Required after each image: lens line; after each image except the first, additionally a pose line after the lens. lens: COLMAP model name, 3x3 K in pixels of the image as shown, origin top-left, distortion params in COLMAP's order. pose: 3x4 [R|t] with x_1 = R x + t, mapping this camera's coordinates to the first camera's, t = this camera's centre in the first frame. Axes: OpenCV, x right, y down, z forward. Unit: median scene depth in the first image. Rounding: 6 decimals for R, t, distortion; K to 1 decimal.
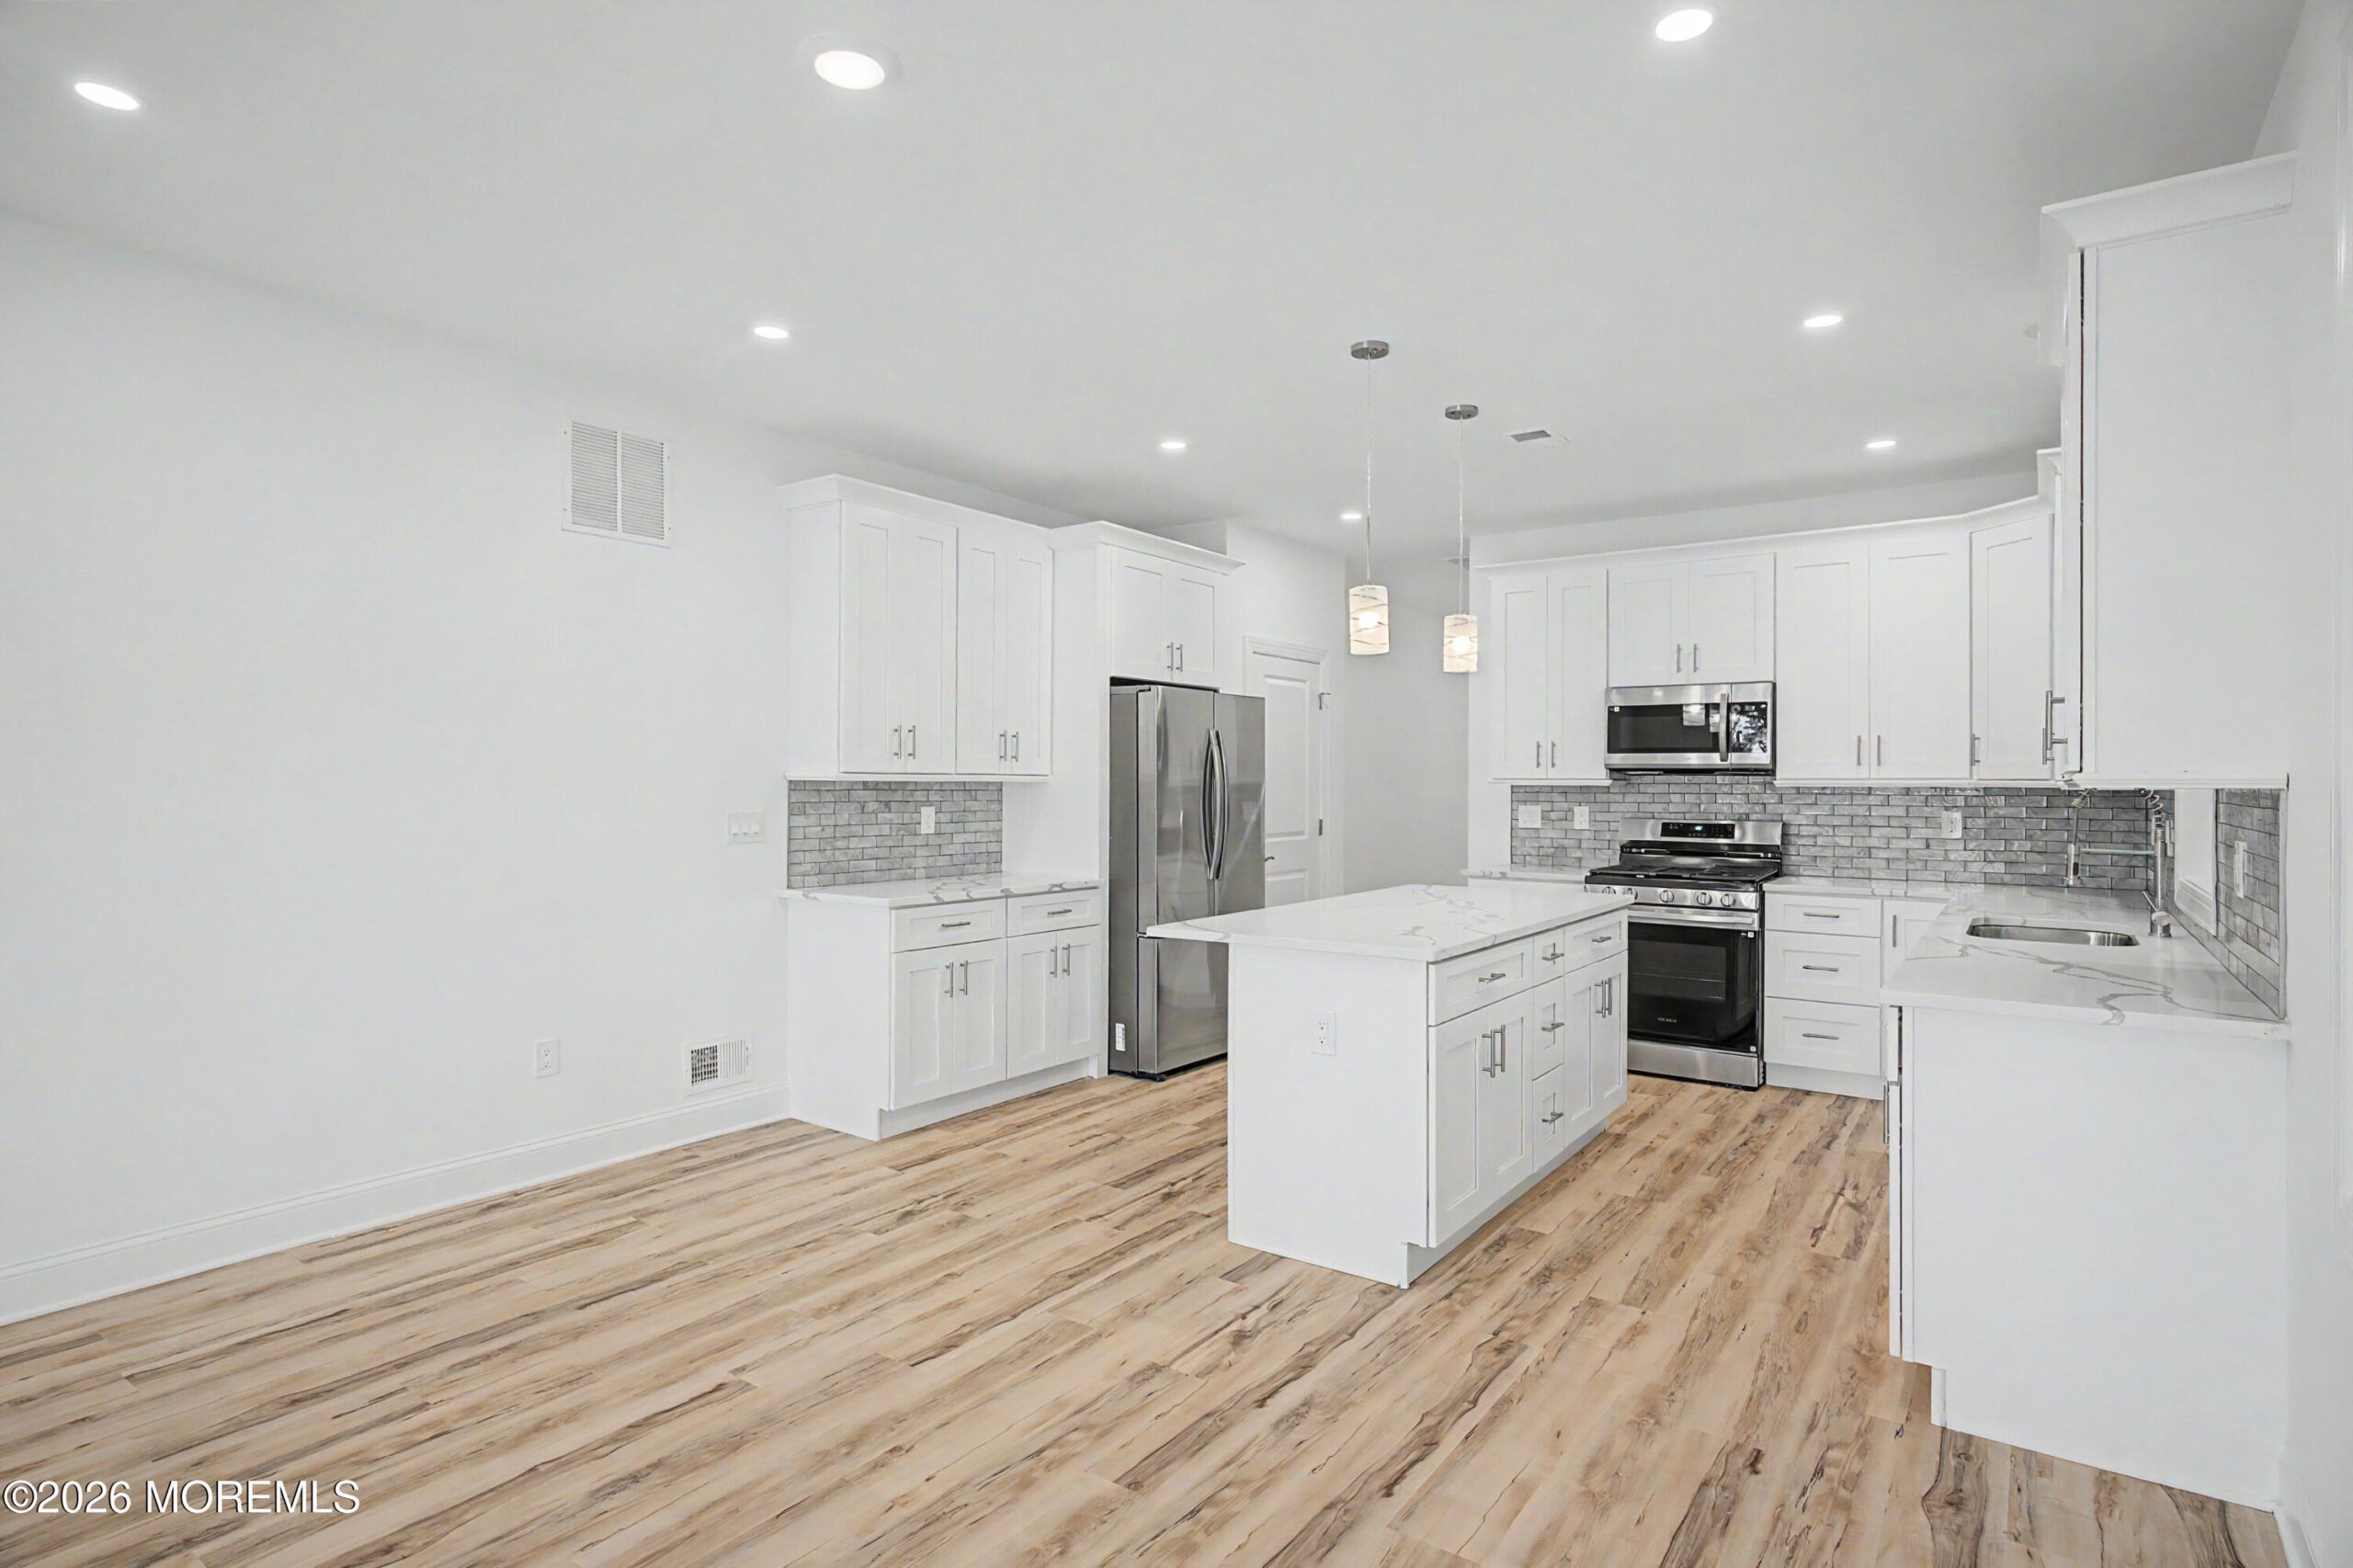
lens RADIAL K [[1231.4, 0, 1176.5], [0, 1231.4, 774.7], [0, 0, 1]] dist [-0.002874, -0.000874]
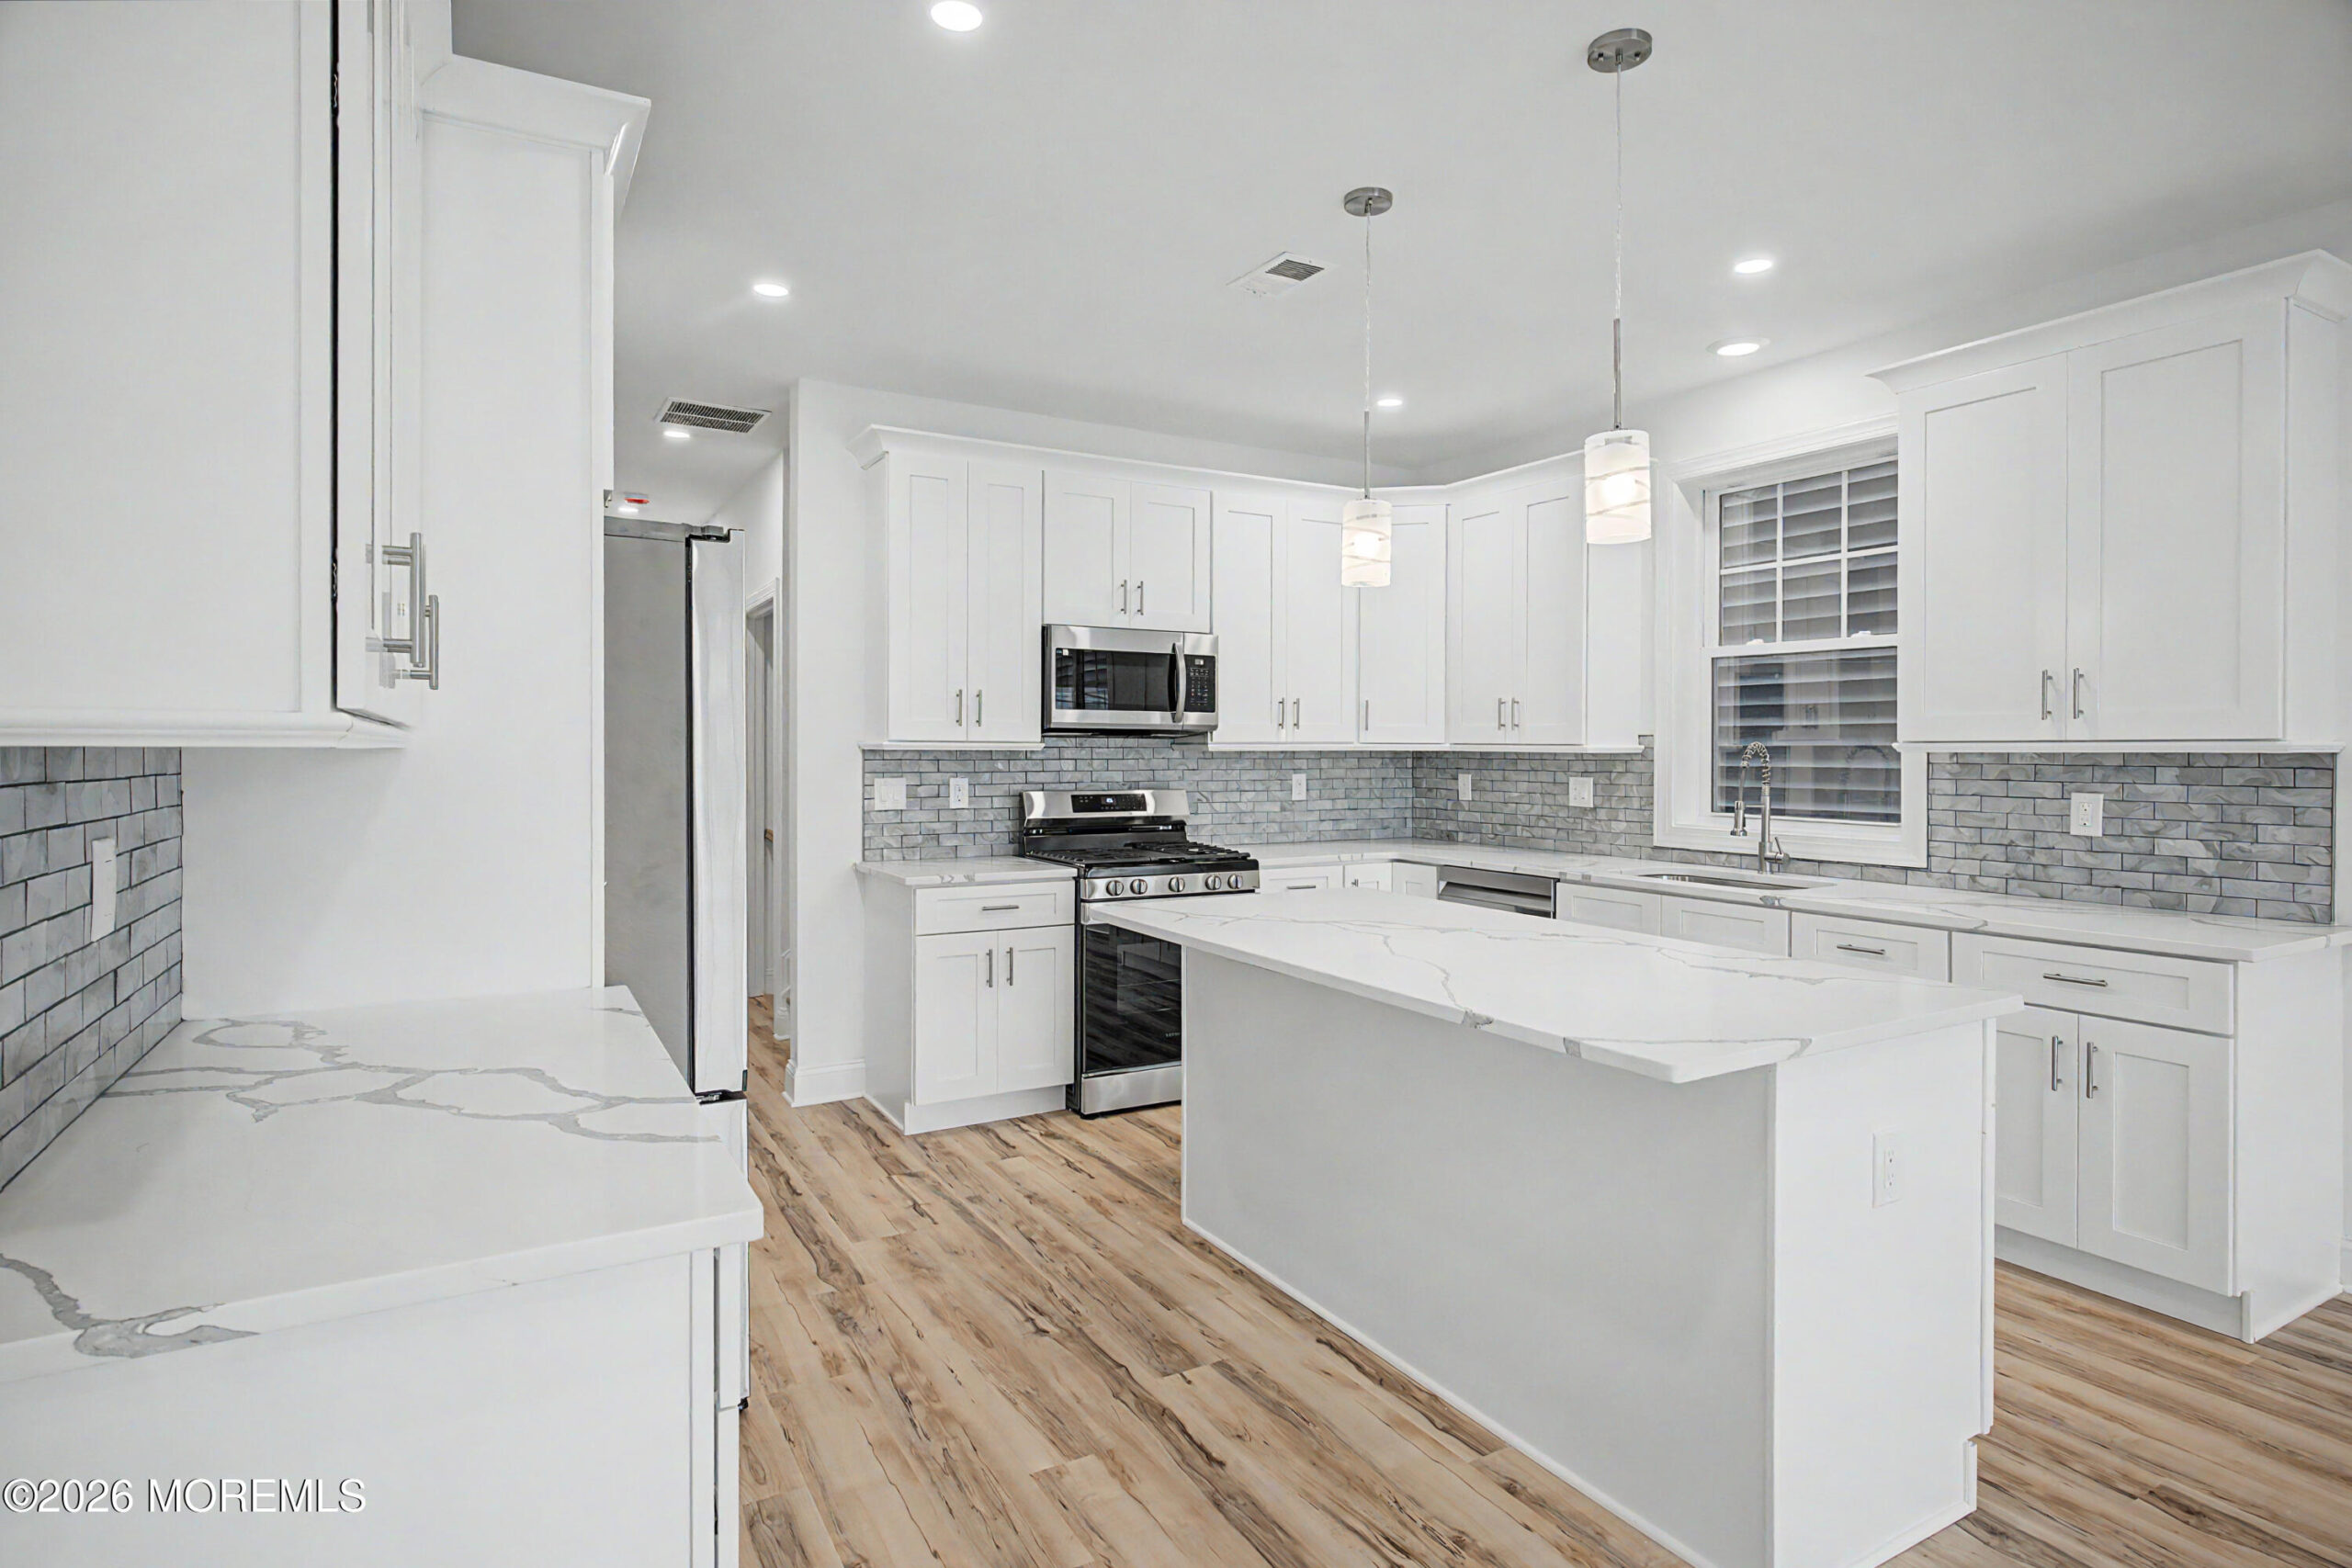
lens RADIAL K [[1227.5, 0, 1180.5], [0, 1227.5, 757.8], [0, 0, 1]] dist [-0.003809, -0.001316]
pose [[0.420706, -0.009740, 0.907145, -0.338621], [-0.006015, 0.999890, 0.013526, 0.002853], [-0.907177, -0.011147, 0.420601, 0.641681]]
